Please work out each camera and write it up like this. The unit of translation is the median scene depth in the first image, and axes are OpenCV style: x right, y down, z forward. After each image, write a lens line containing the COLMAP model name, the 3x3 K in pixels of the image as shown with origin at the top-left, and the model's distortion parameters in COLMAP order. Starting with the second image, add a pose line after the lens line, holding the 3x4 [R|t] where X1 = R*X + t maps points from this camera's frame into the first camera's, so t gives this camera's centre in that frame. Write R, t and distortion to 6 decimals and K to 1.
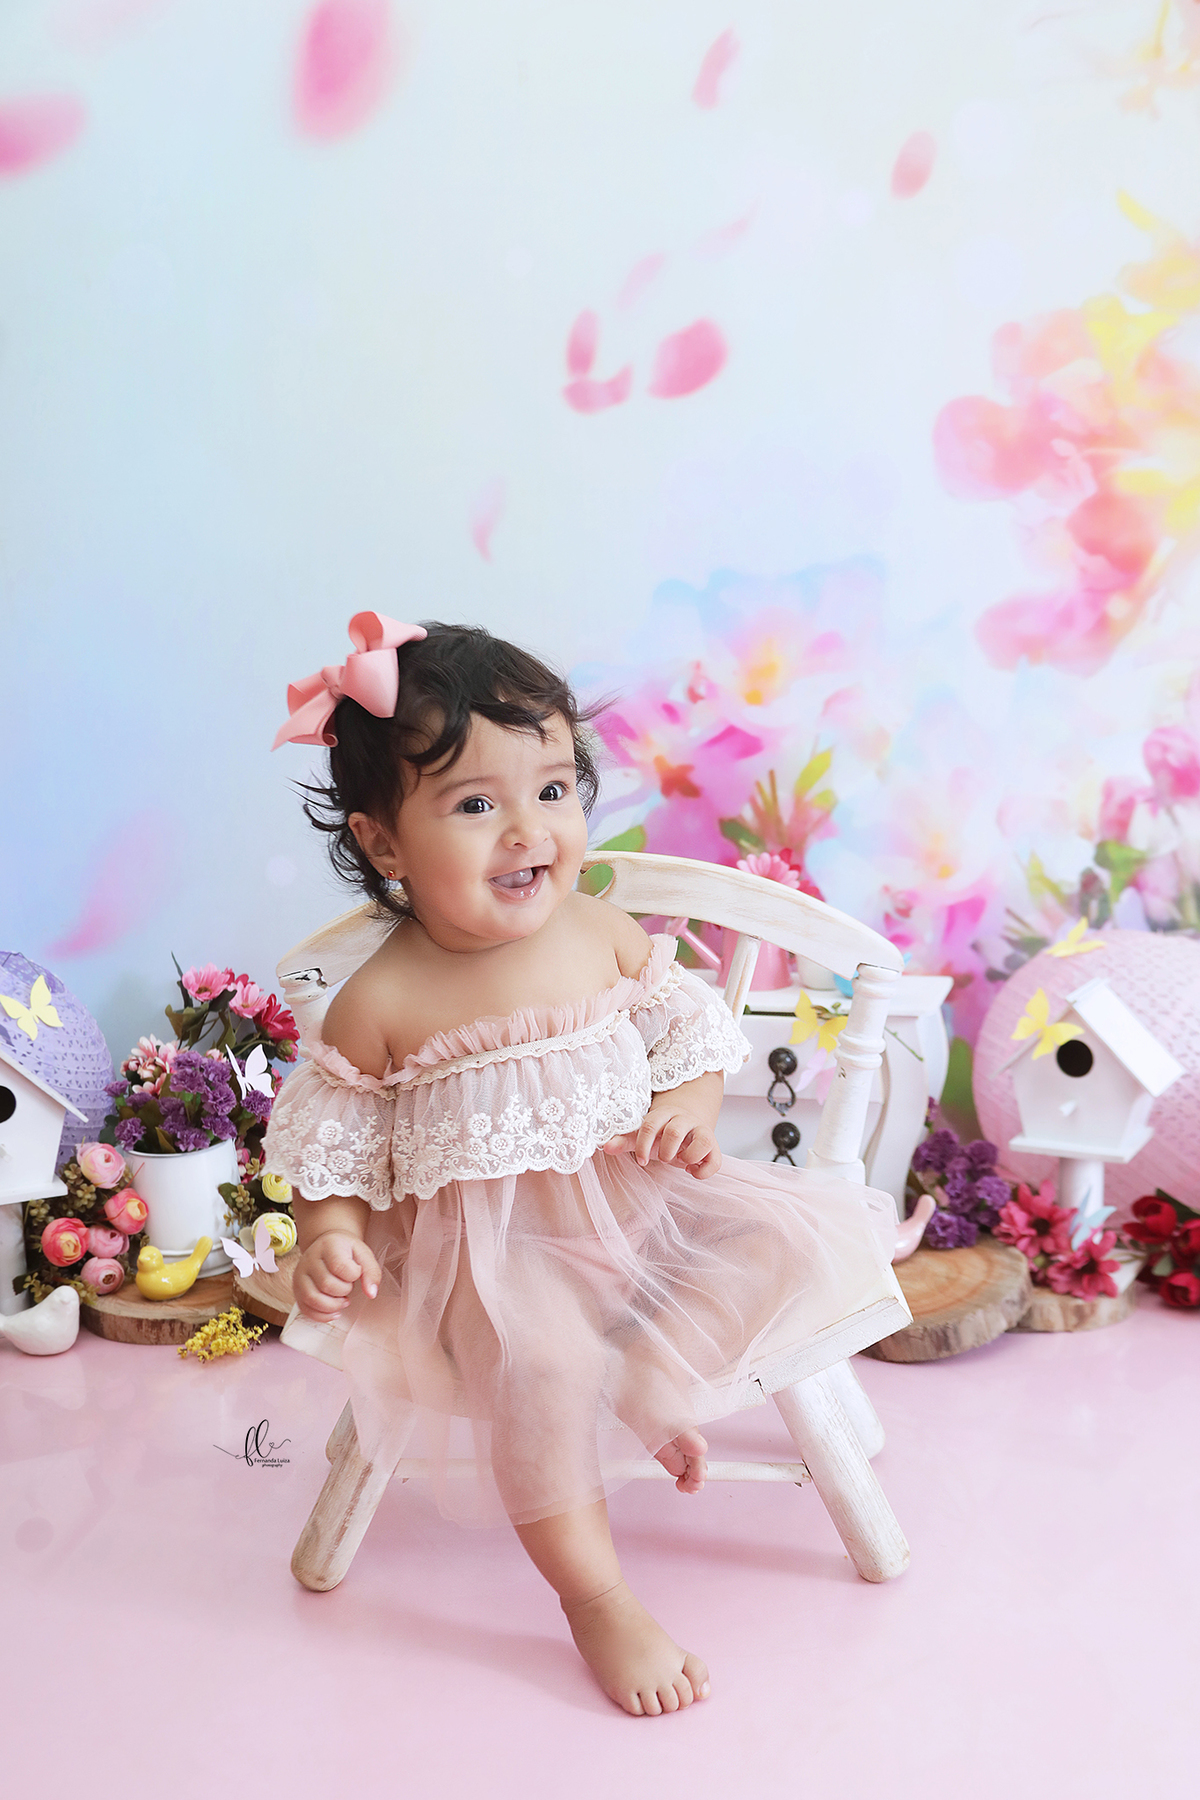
lens RADIAL K [[1964.6, 0, 658.2], [0, 1964.6, 993.1], [0, 0, 1]] dist [-0.104883, 0.355774]
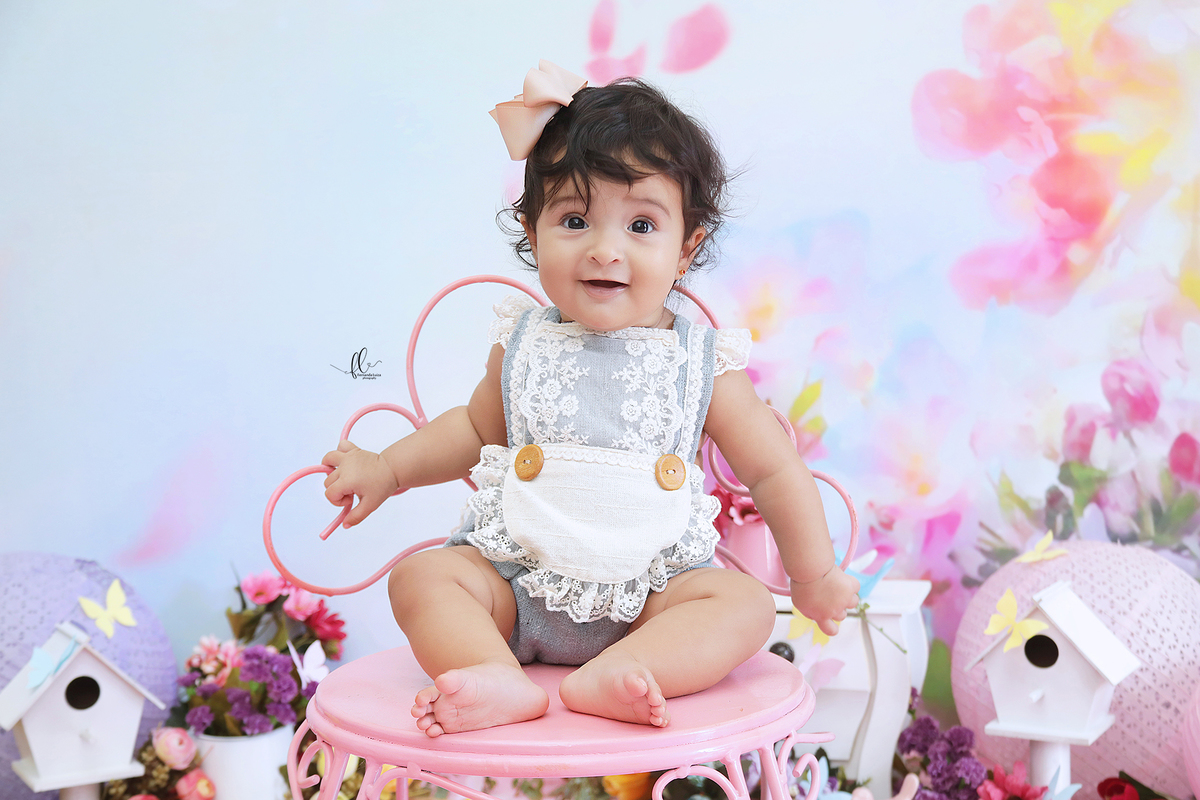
lens RADIAL K [[2000.1, 0, 635.2], [0, 2000.1, 456.6], [0, 0, 1]] dist [0.140890, 0.082038]
pose [[0.999998, 0.001392, 0.001476, -0.021201], [-0.001262, 0.996416, -0.084580, 0.017531], [-0.001588, 0.084578, 0.996416, -0.150700]]
